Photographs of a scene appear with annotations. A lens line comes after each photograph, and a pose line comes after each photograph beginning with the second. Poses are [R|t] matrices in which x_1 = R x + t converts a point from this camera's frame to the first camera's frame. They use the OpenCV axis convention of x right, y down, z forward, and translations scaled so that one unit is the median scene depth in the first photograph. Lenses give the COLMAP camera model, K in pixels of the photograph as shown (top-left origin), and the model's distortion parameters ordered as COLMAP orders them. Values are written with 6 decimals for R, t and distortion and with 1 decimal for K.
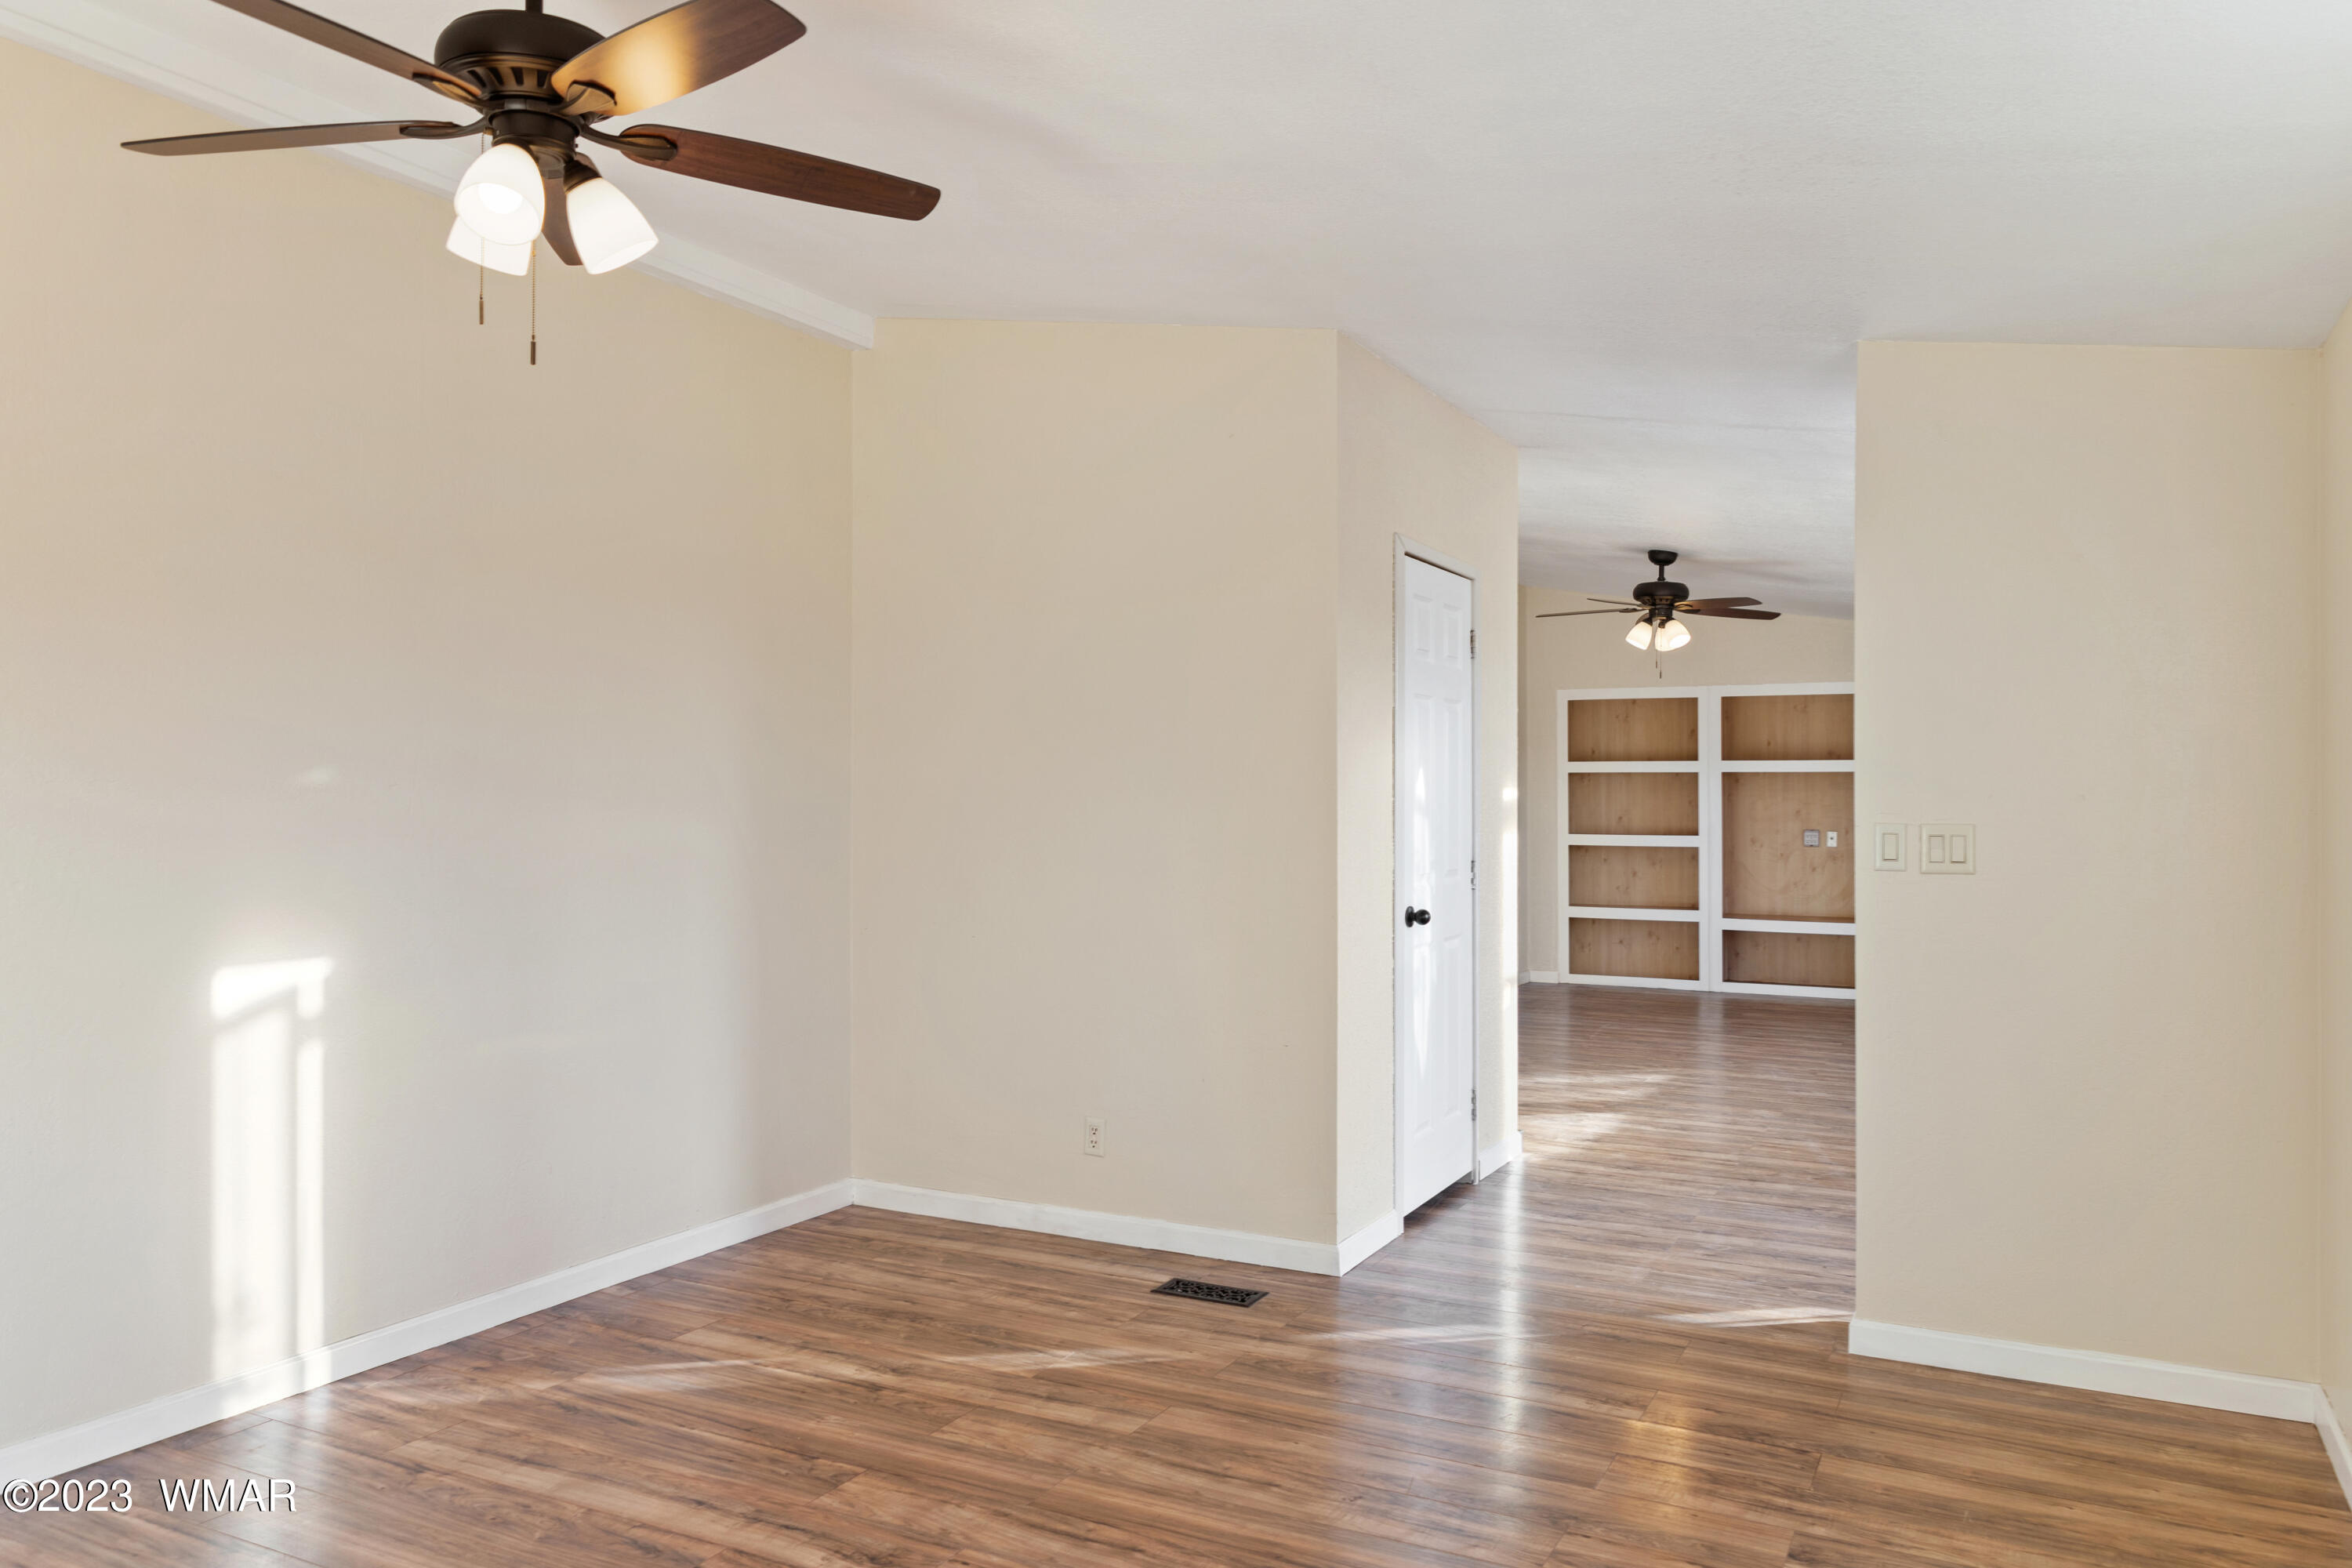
lens RADIAL K [[1640.5, 0, 1181.8], [0, 1640.5, 783.8], [0, 0, 1]] dist [0.000542, -0.002708]
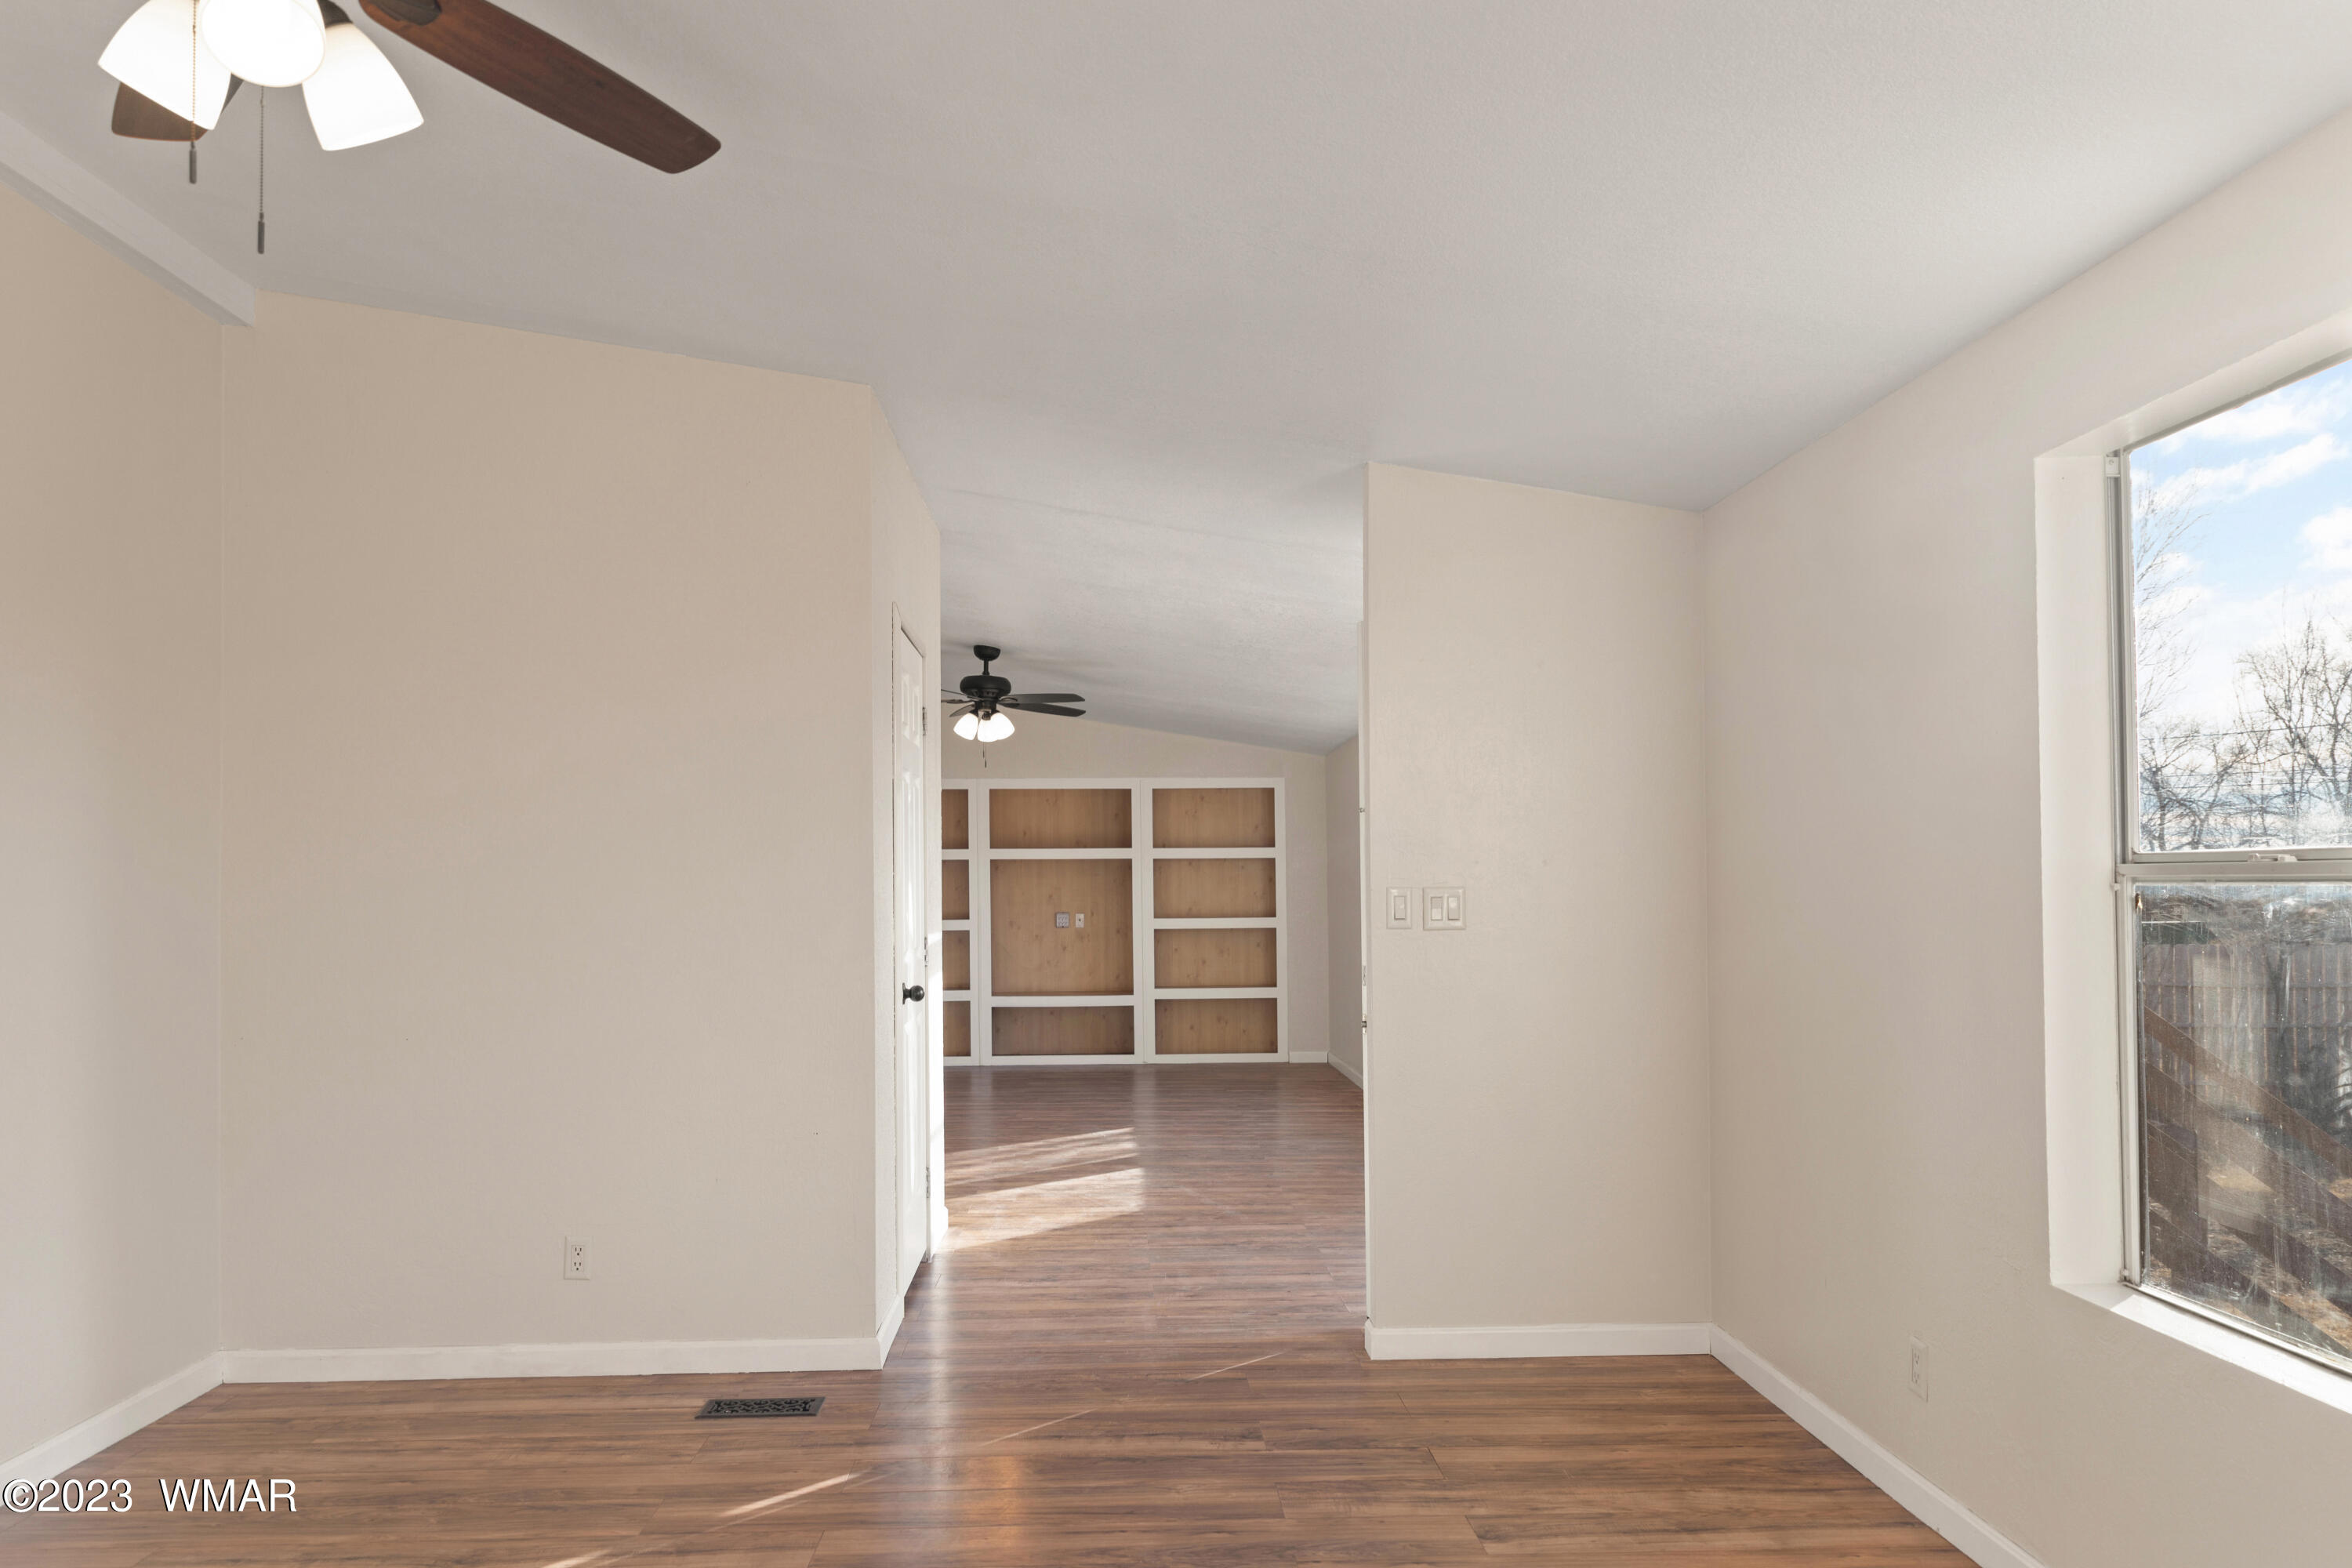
lens RADIAL K [[1593.9, 0, 1172.4], [0, 1593.9, 867.3], [0, 0, 1]] dist [-0.001298, -0.000678]
pose [[0.864808, -0.002445, 0.502097, -0.219811], [0.006829, 0.999953, -0.006892, 0.014389], [-0.502056, 0.009389, 0.864784, 0.104892]]
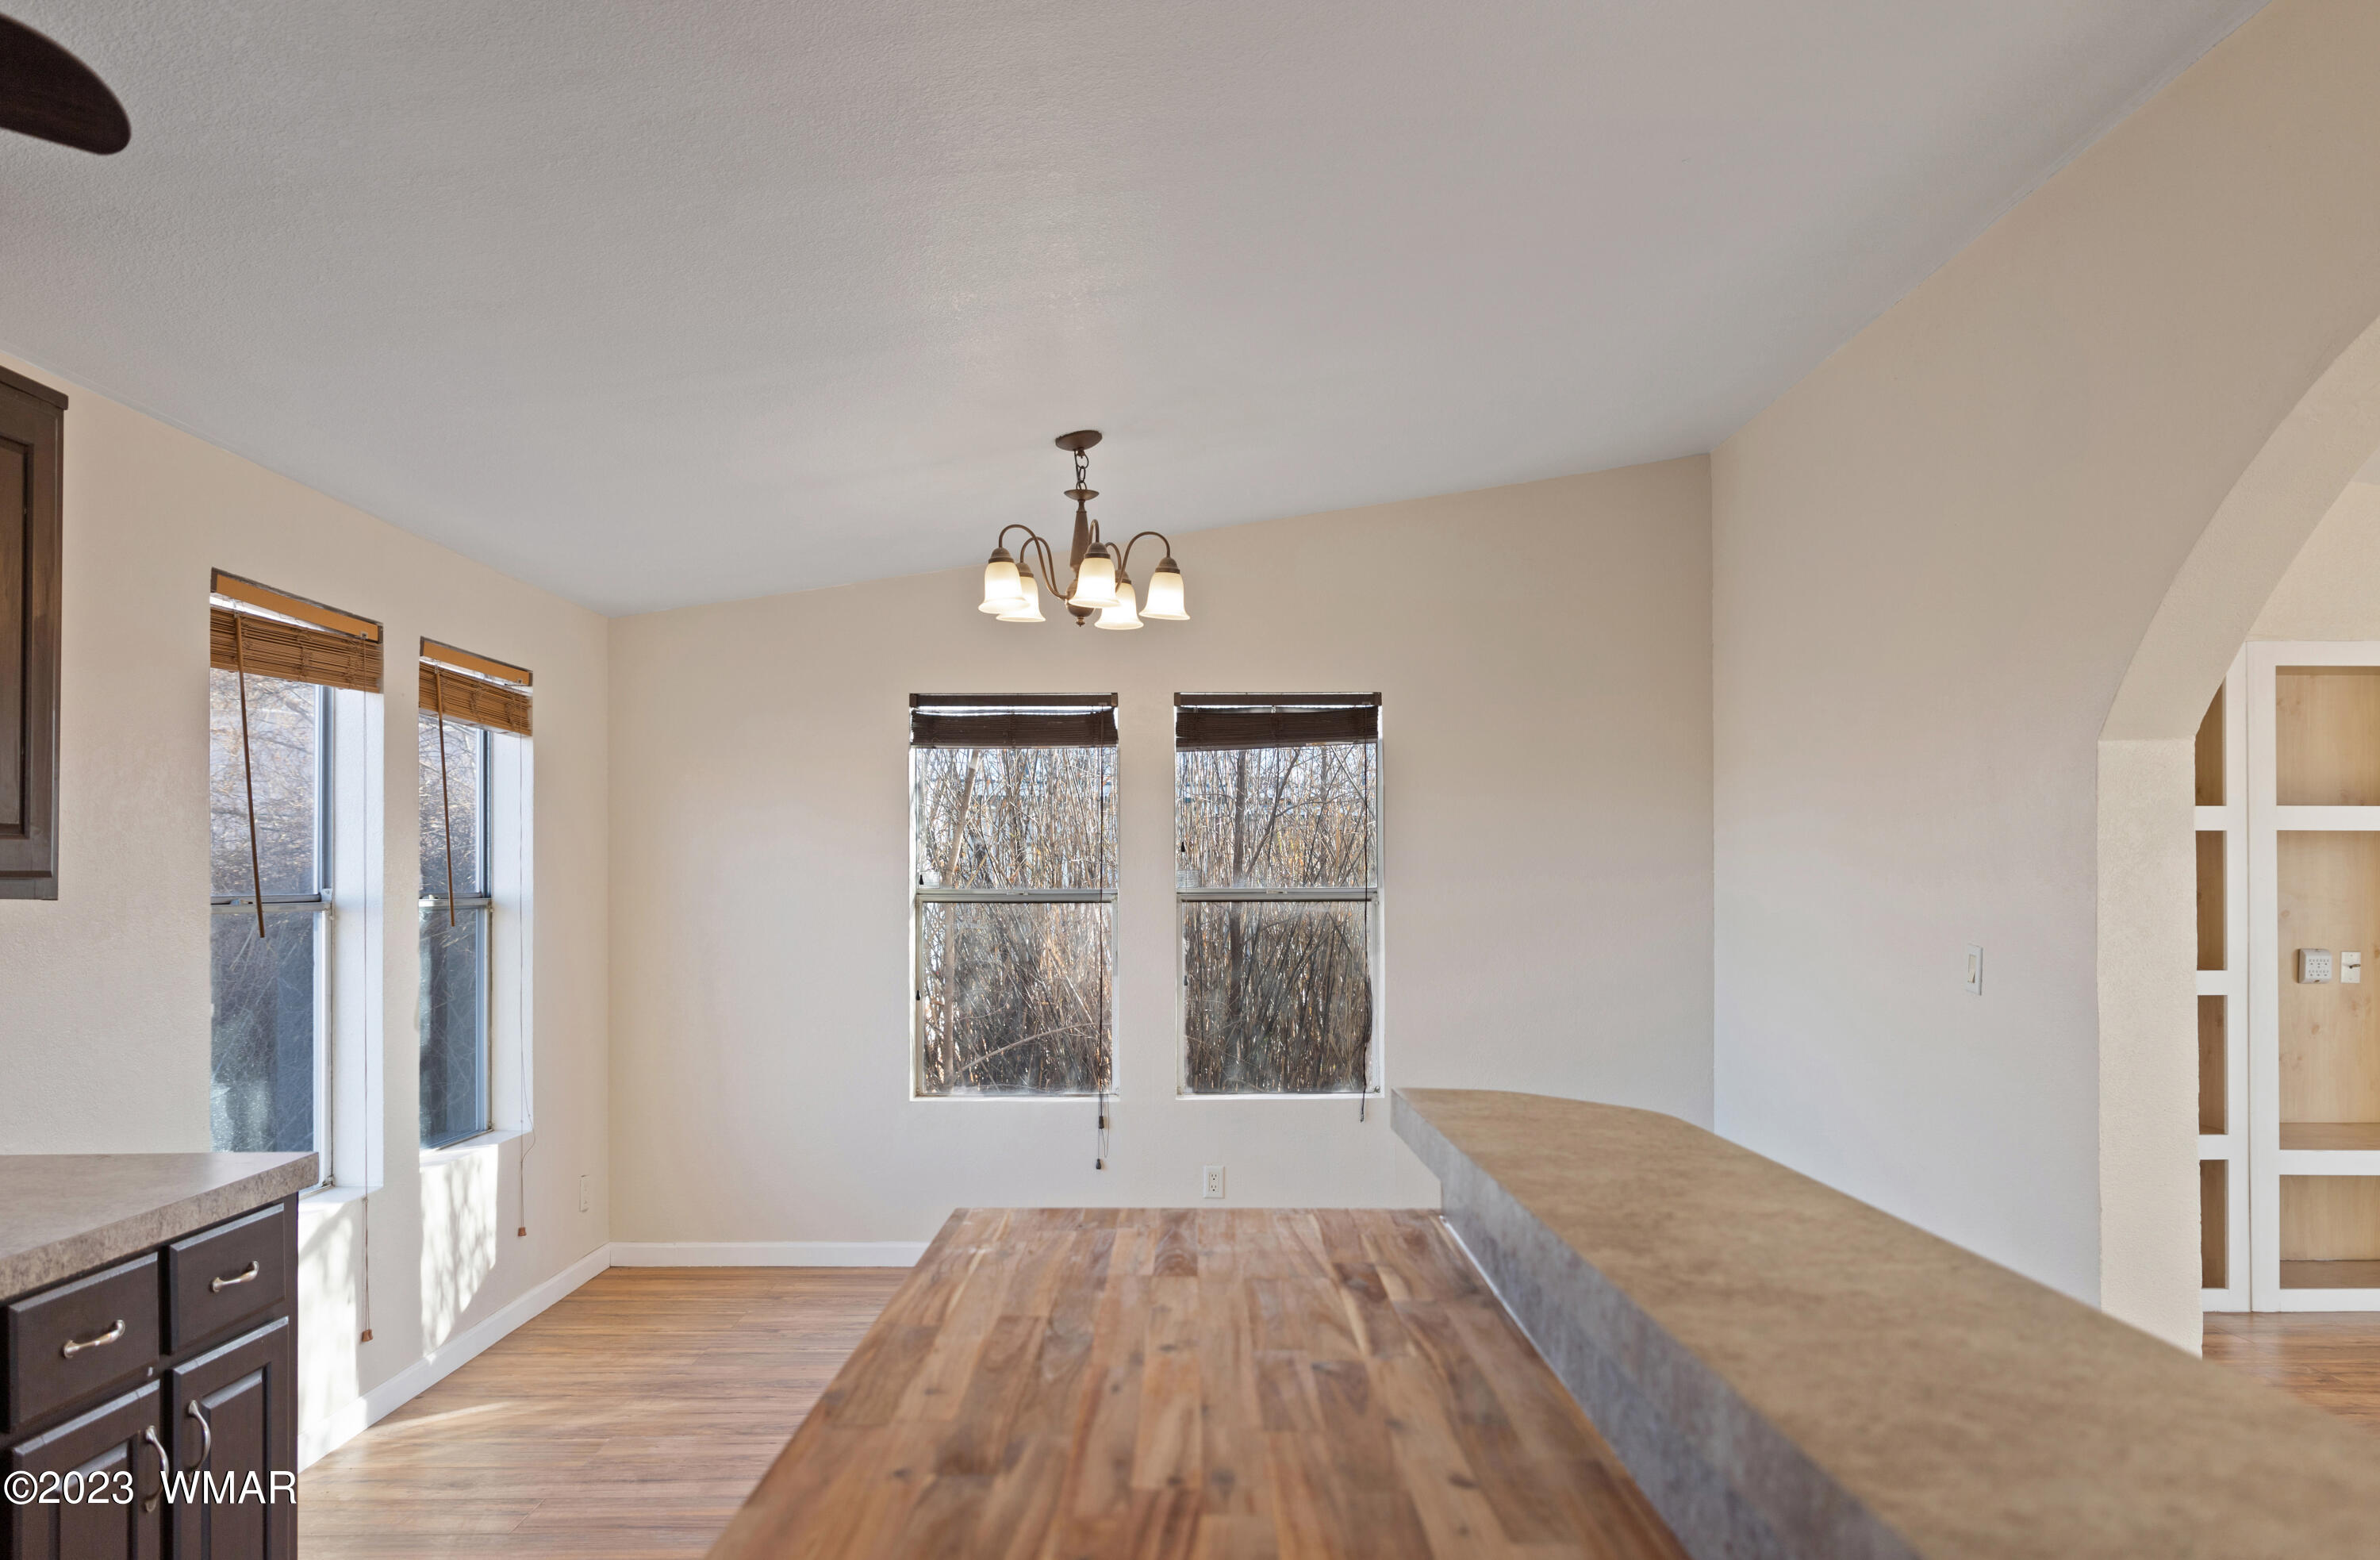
lens RADIAL K [[1606.9, 0, 1189.1], [0, 1606.9, 853.8], [0, 0, 1]] dist [0.002929, -0.003250]
pose [[0.886760, 0.003706, 0.462215, -0.361355], [-0.000789, 0.999979, -0.006503, 0.006514], [-0.462229, 0.005401, 0.886744, 1.822768]]
